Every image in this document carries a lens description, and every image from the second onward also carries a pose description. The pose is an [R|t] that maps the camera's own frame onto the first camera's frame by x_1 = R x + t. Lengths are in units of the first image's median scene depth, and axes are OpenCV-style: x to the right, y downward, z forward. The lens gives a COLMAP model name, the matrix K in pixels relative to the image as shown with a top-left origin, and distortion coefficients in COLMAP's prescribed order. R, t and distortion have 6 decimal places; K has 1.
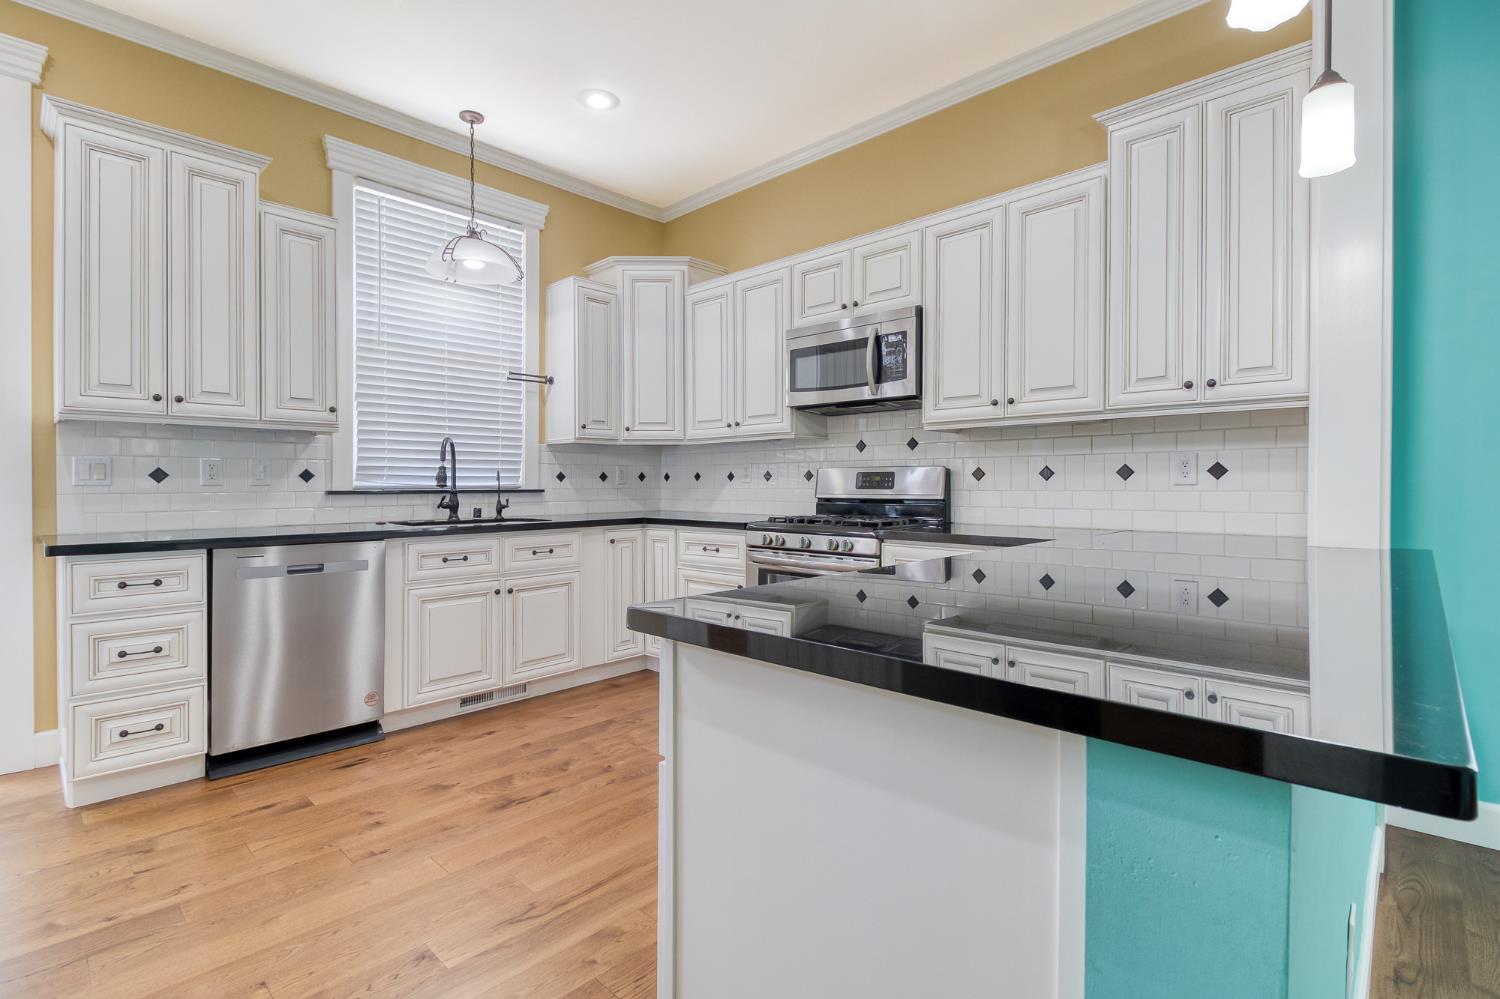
lens RADIAL K [[706.3, 0, 781.4], [0, 706.3, 493.0], [0, 0, 1]] dist [0.015870, -0.008300]
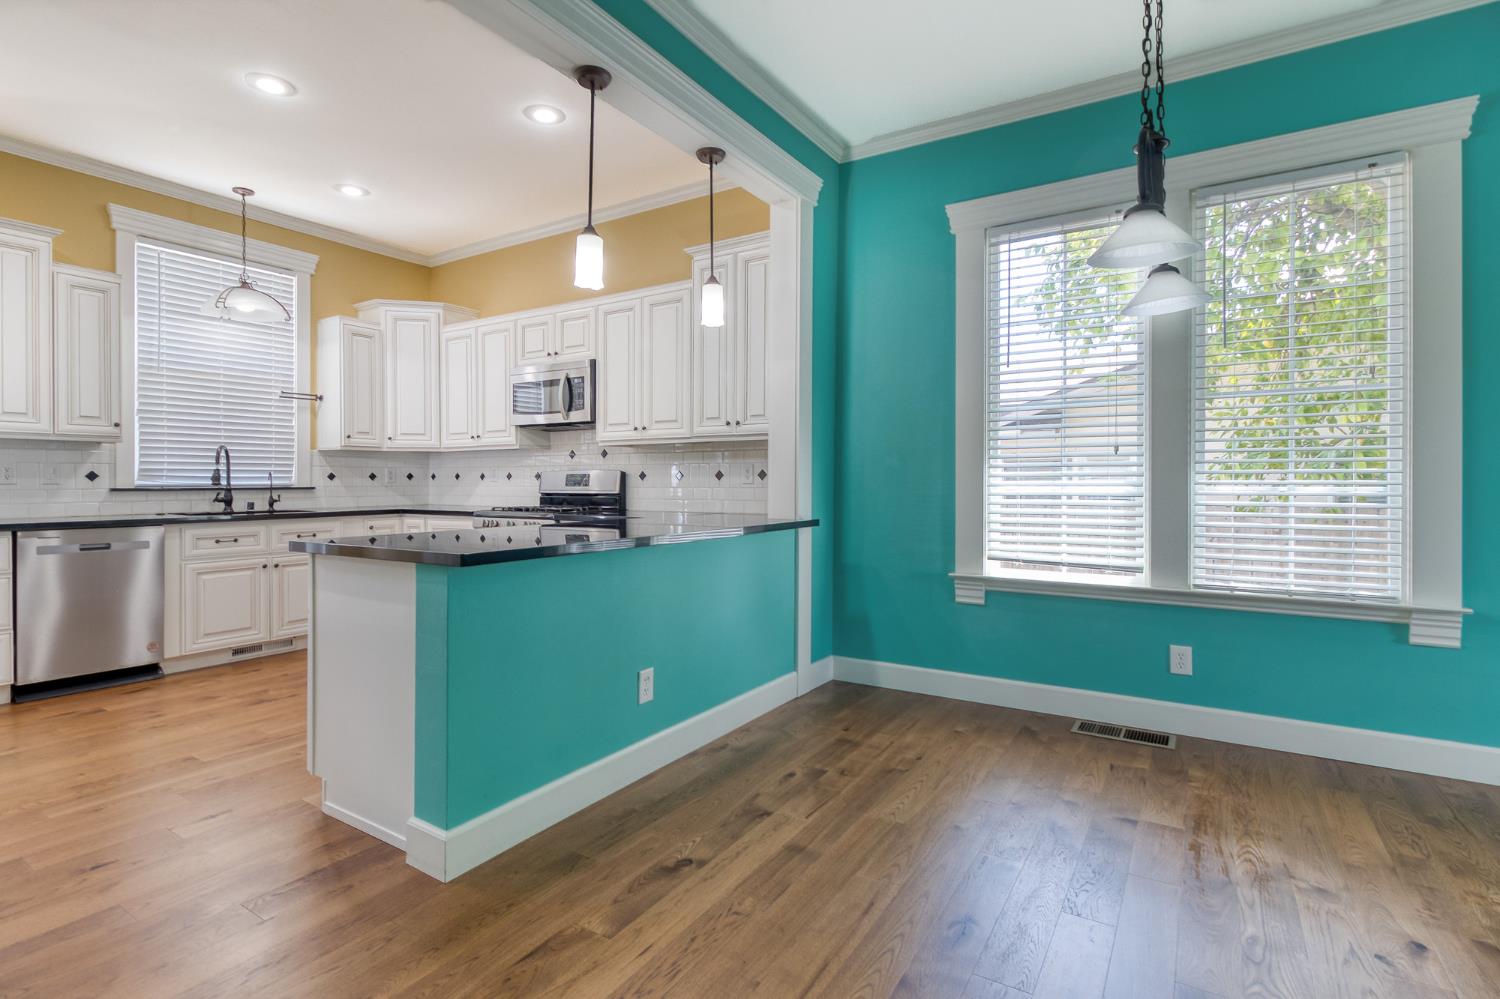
lens RADIAL K [[706.3, 0, 780.2], [0, 706.3, 491.4], [0, 0, 1]] dist [0.015870, -0.008300]
pose [[0.980053, -0.002157, 0.198724, 0.267672], [0.001959, 0.999997, 0.001192, 0.003255], [-0.198726, -0.000779, 0.980055, -0.465736]]
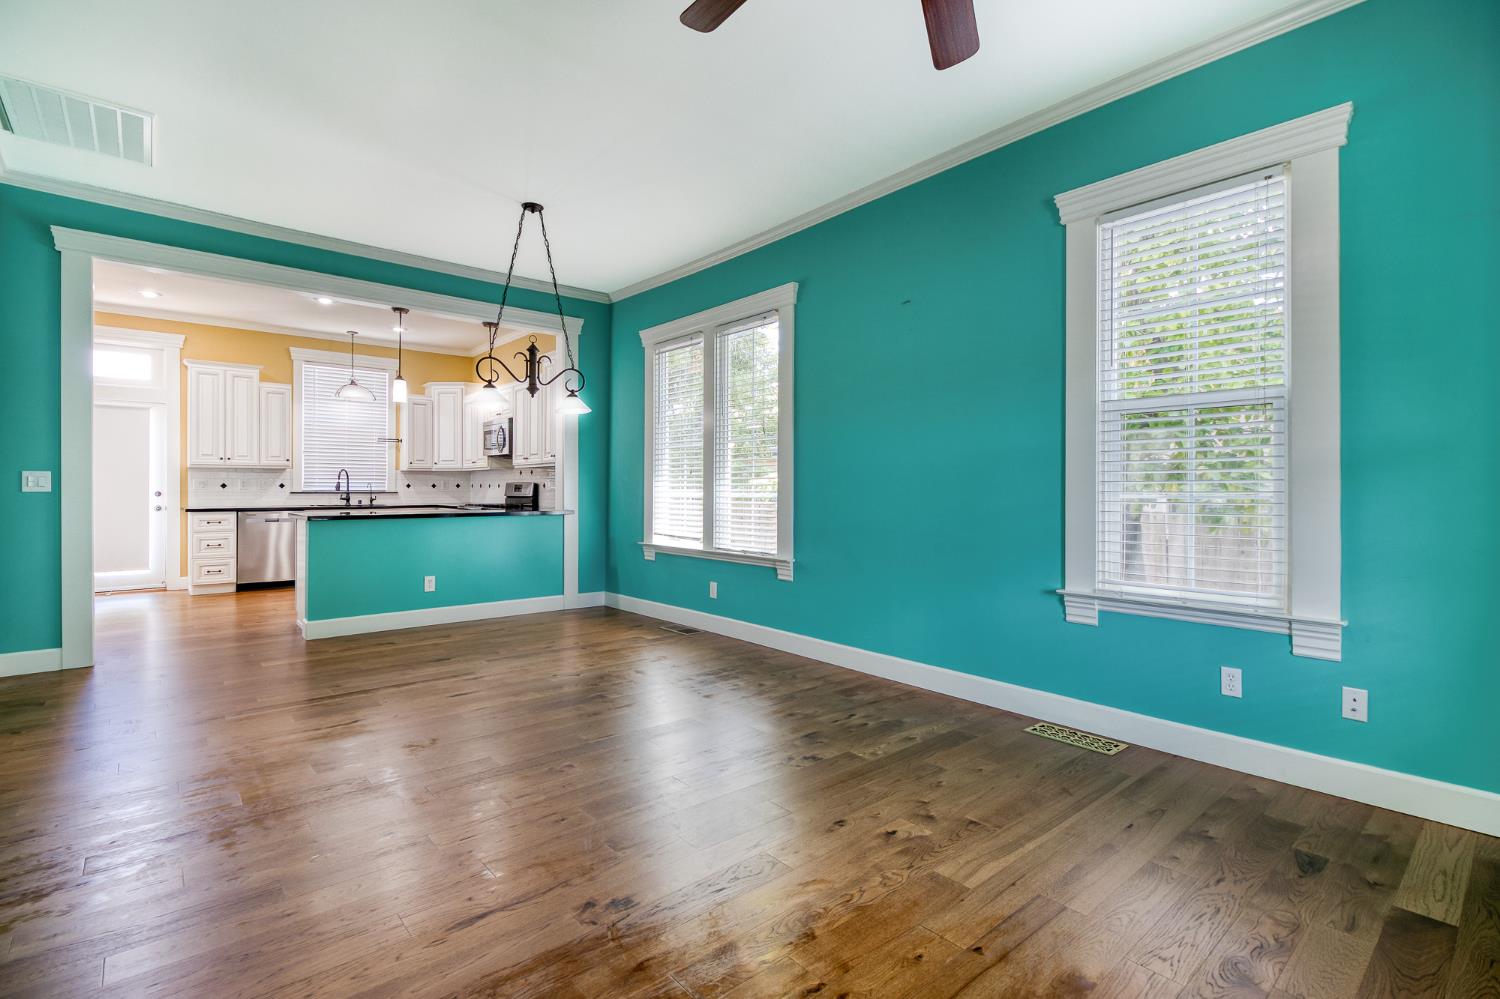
lens RADIAL K [[706.3, 0, 795.6], [0, 706.3, 499.2], [0, 0, 1]] dist [0.015870, -0.008300]
pose [[0.996065, 0.004245, -0.088526, 1.341149], [-0.004005, 0.999988, 0.002891, 0.008048], [0.088537, -0.002525, 0.996070, -1.313556]]
